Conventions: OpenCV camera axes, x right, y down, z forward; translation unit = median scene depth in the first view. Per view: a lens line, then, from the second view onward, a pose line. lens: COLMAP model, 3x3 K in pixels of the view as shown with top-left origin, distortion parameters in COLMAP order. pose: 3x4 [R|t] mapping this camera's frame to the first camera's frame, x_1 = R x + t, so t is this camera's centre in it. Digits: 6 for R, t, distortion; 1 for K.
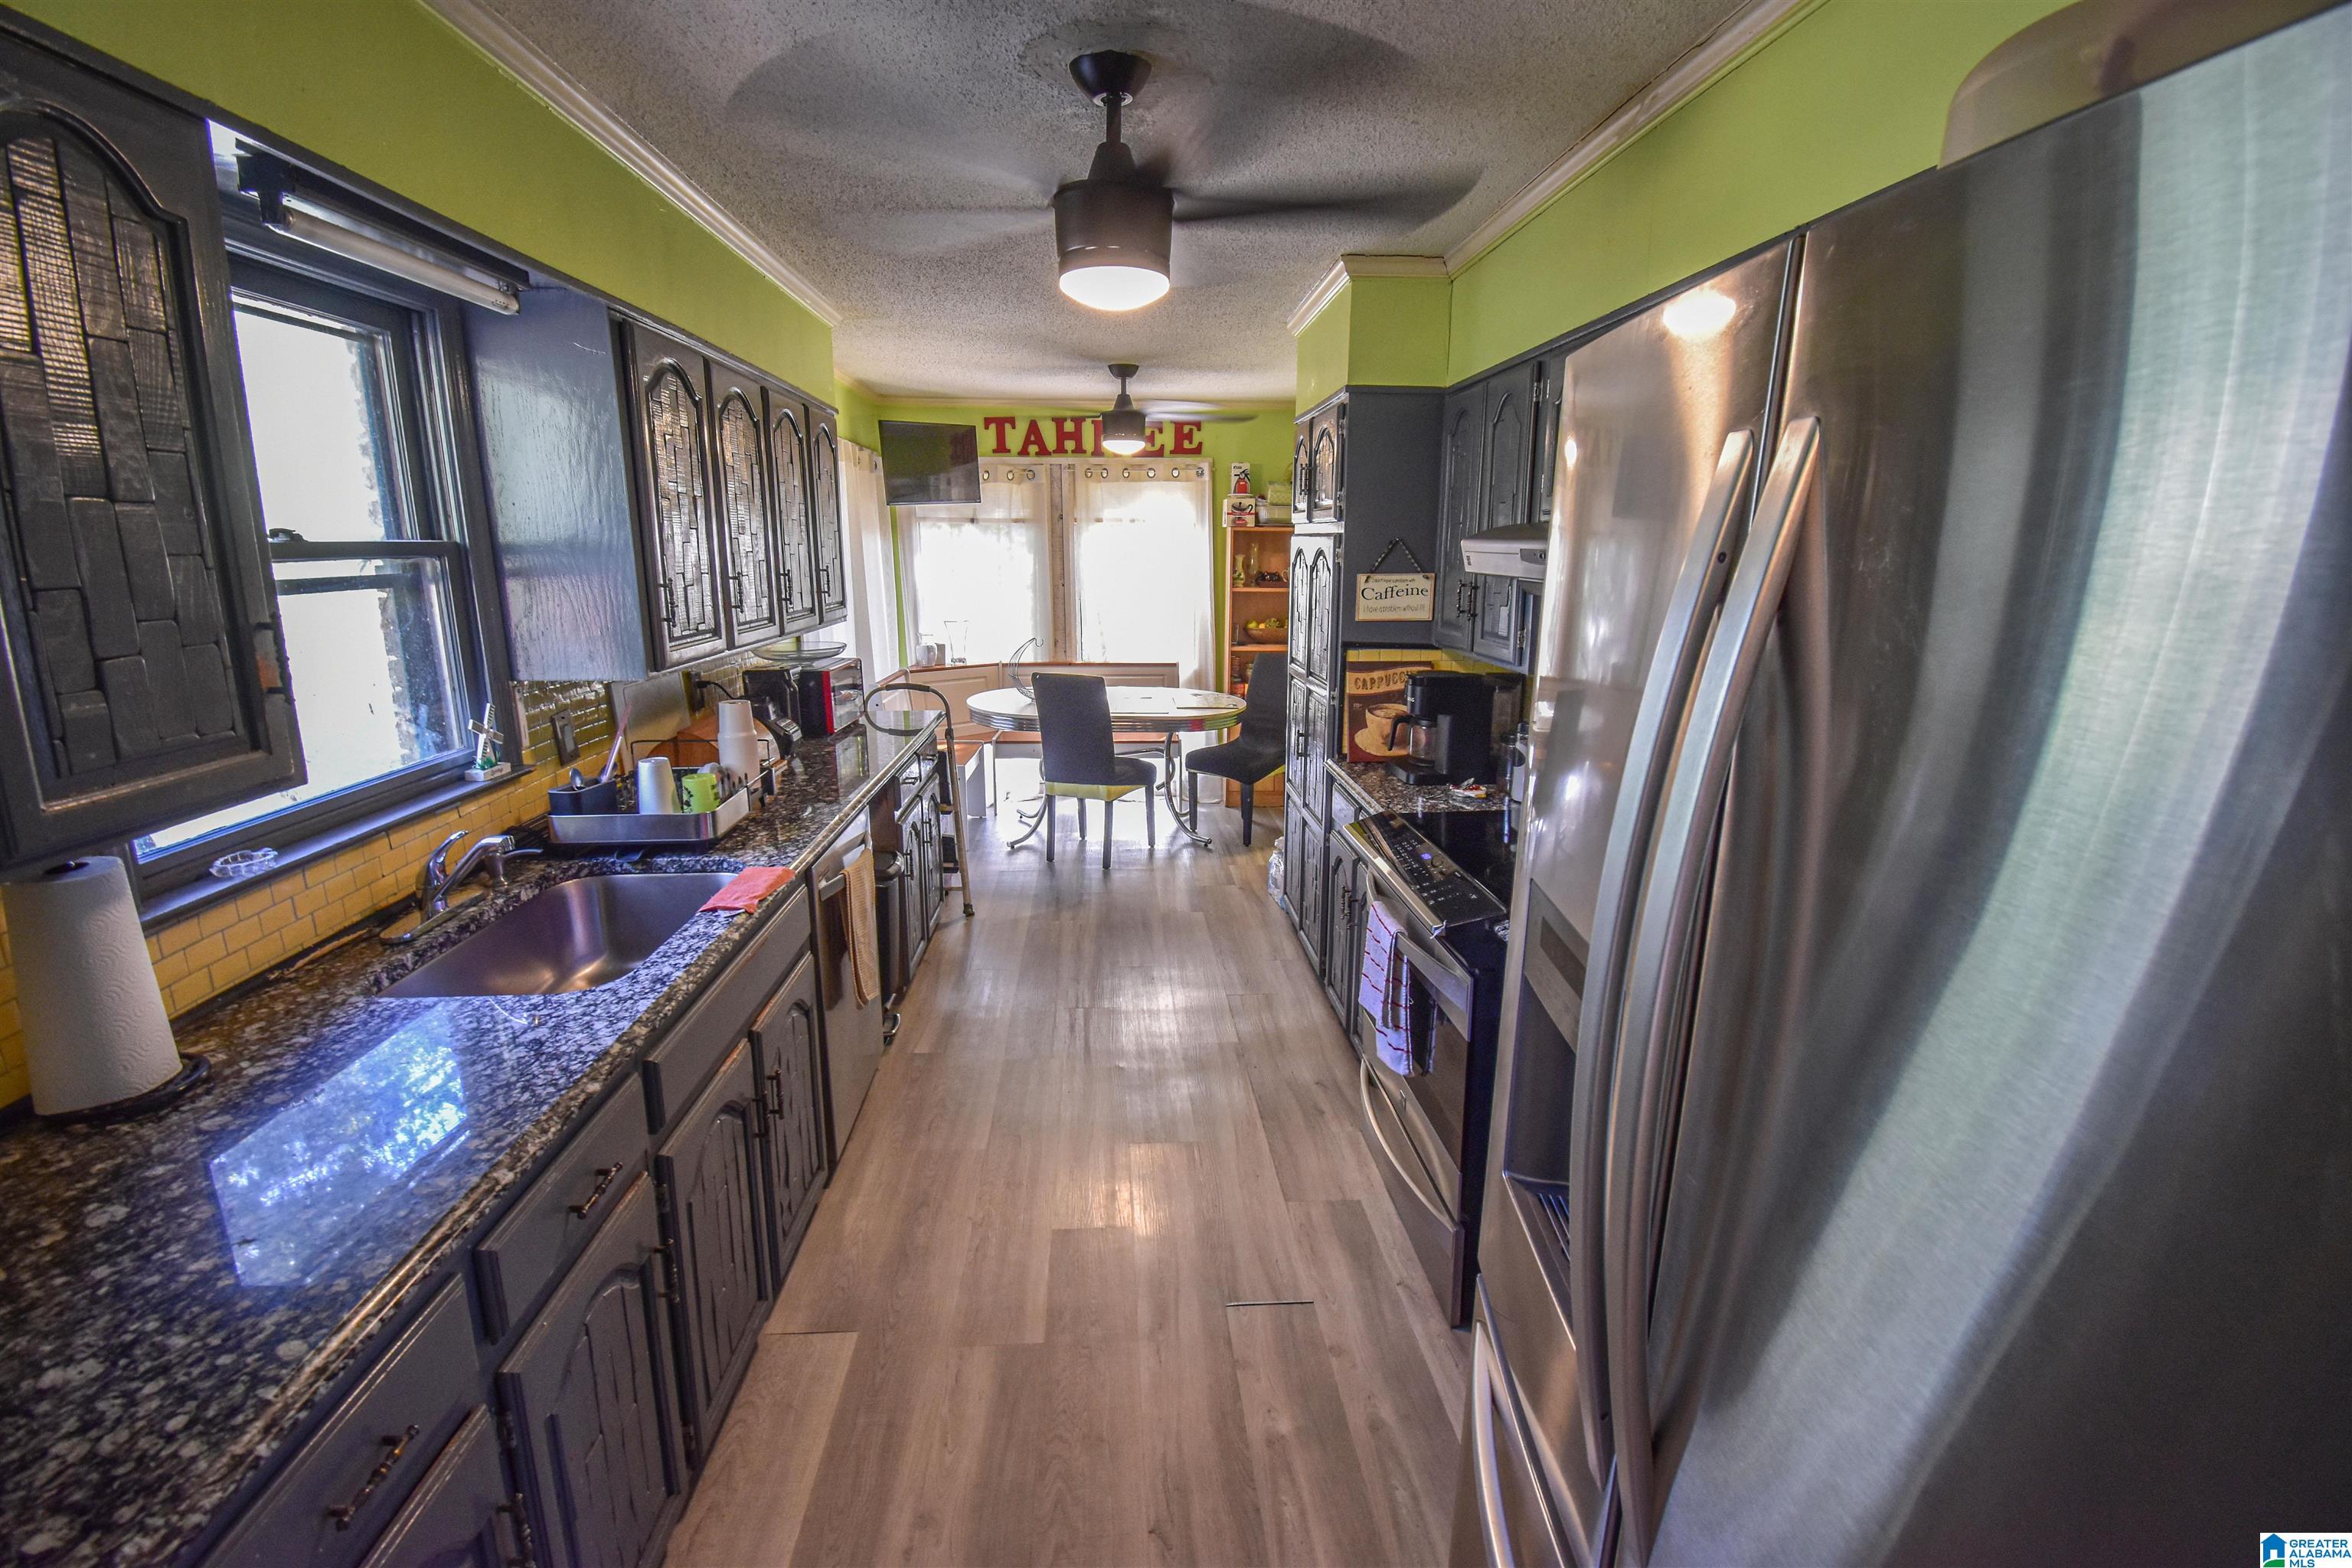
lens RADIAL K [[1043.3, 0, 1176.0], [0, 1043.3, 784.0], [0, 0, 1]] dist [0.016409, -0.025238]
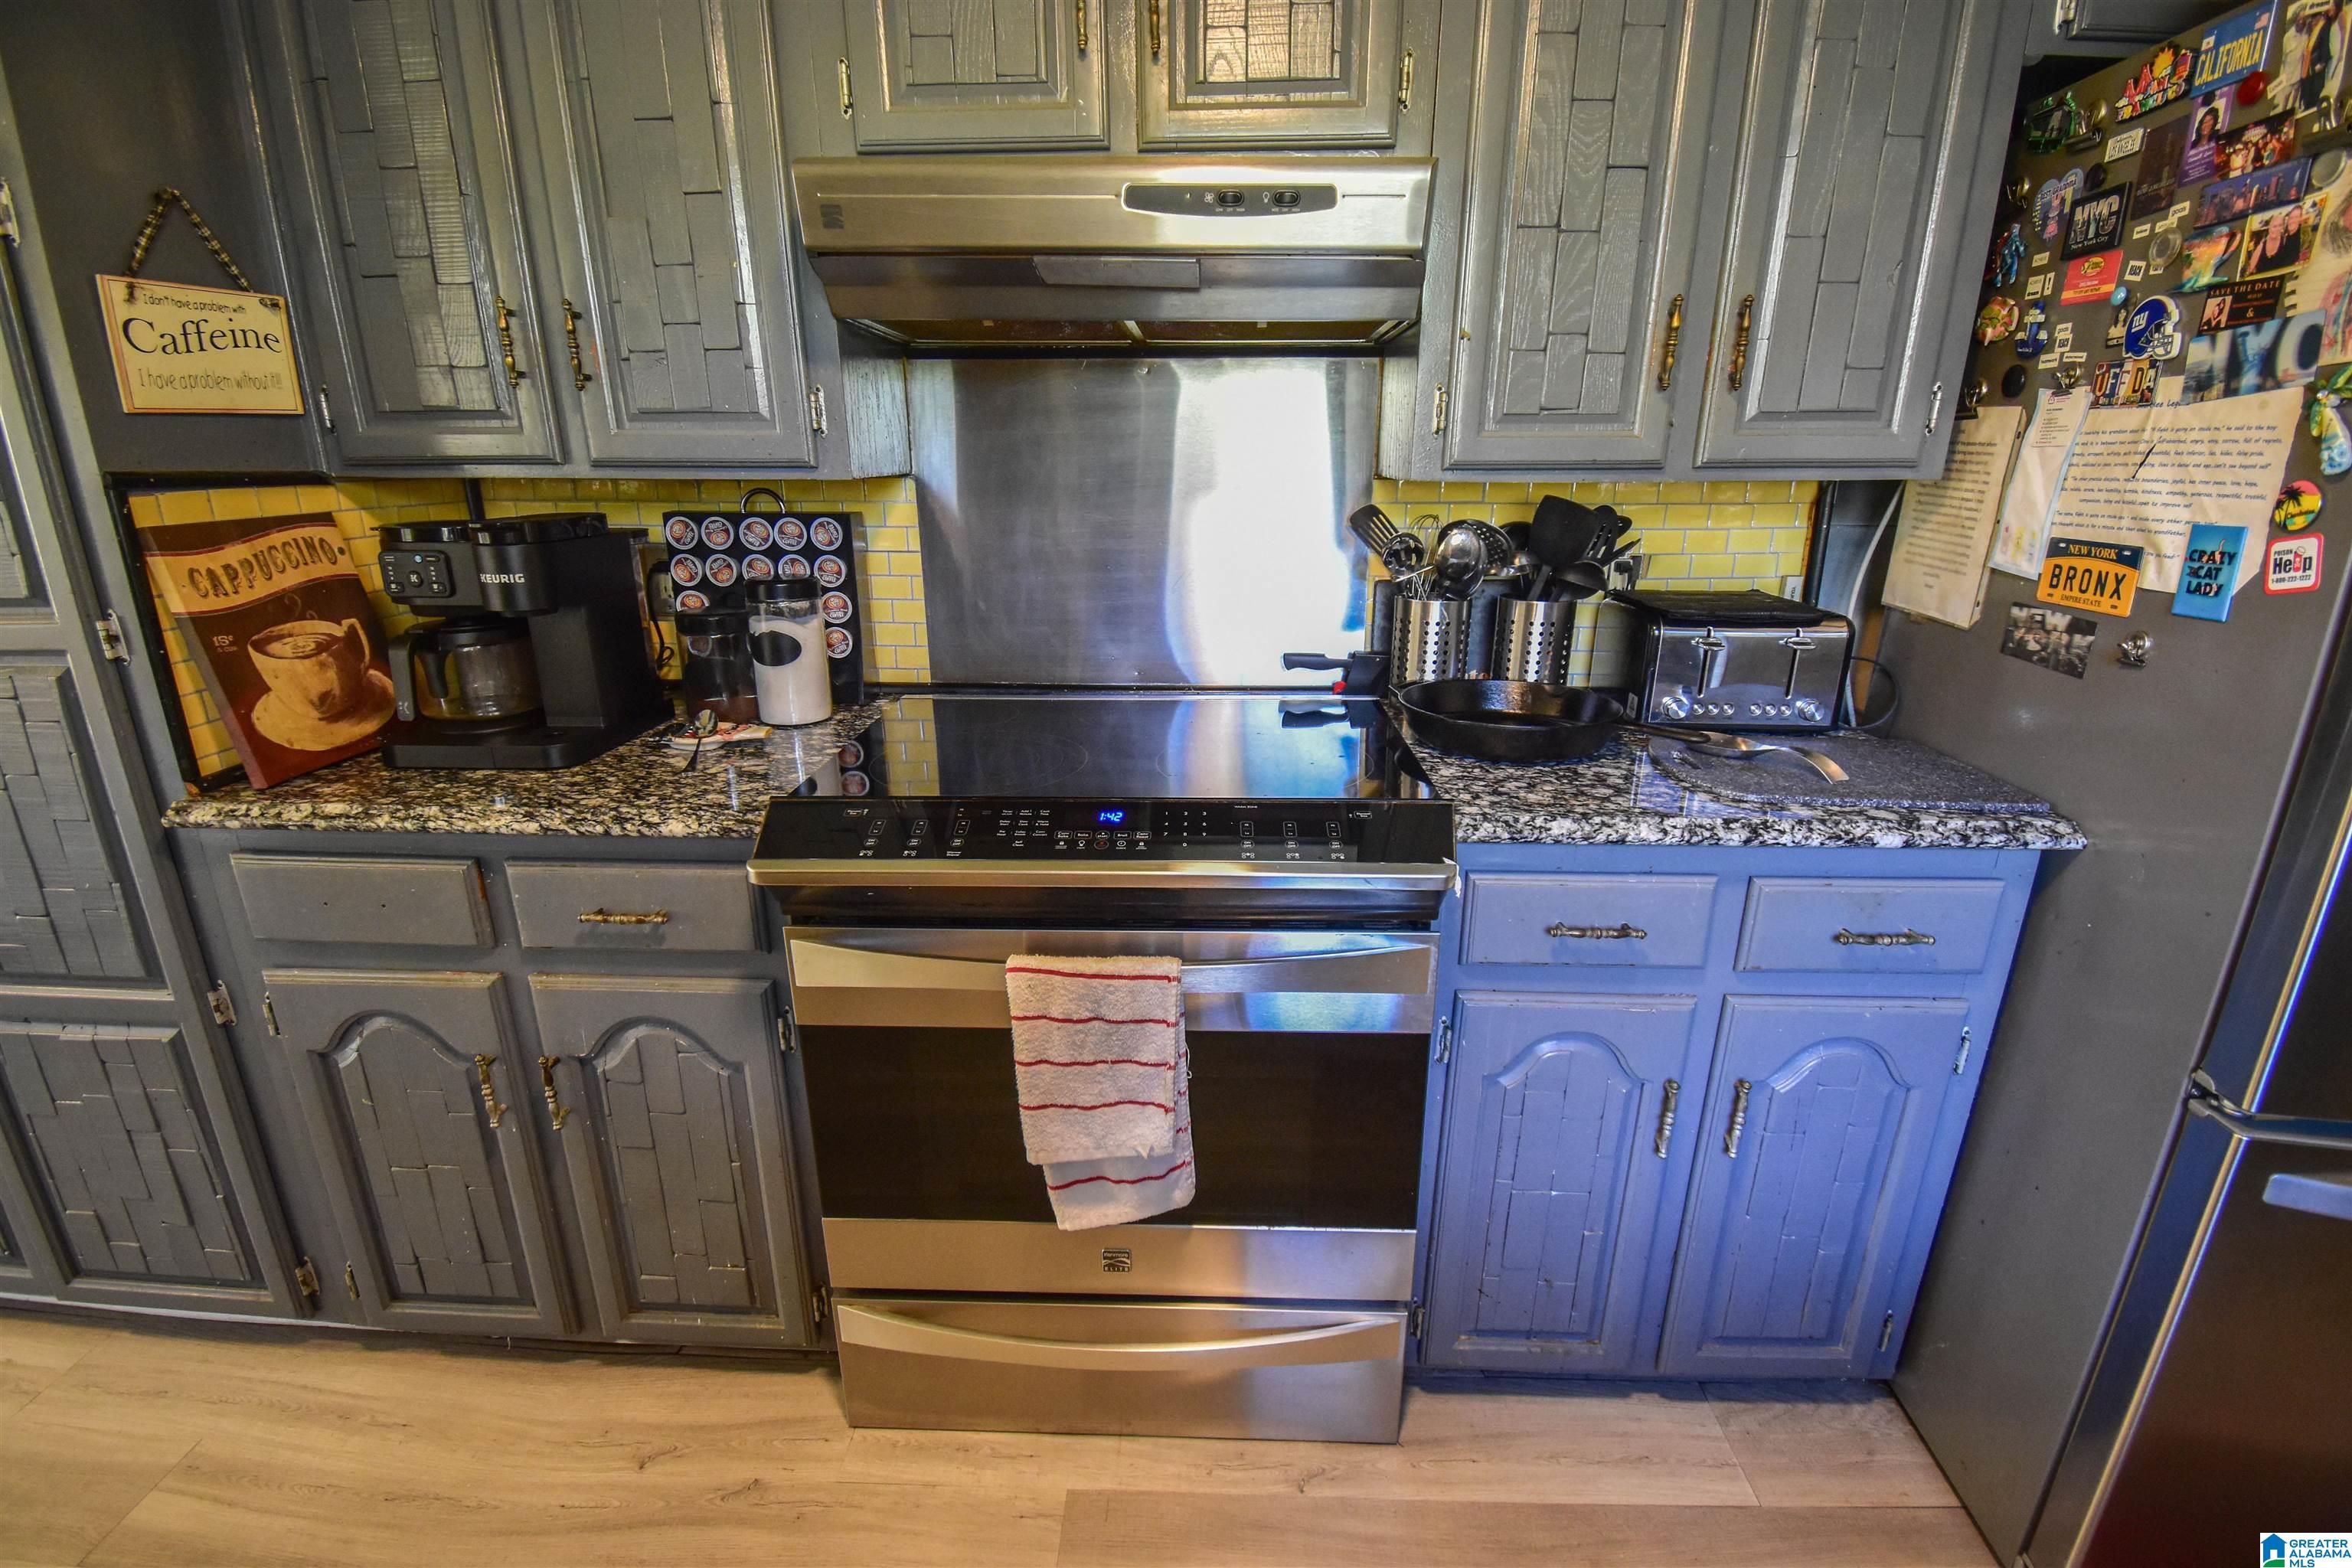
lens RADIAL K [[1043.3, 0, 1176.0], [0, 1043.3, 784.0], [0, 0, 1]] dist [0.016409, -0.025238]
pose [[0.099034, -0.304206, 0.947445, -0.164660], [0.223865, 0.934529, 0.276659, -0.053555], [-0.969576, 0.184701, 0.160651, 0.614770]]
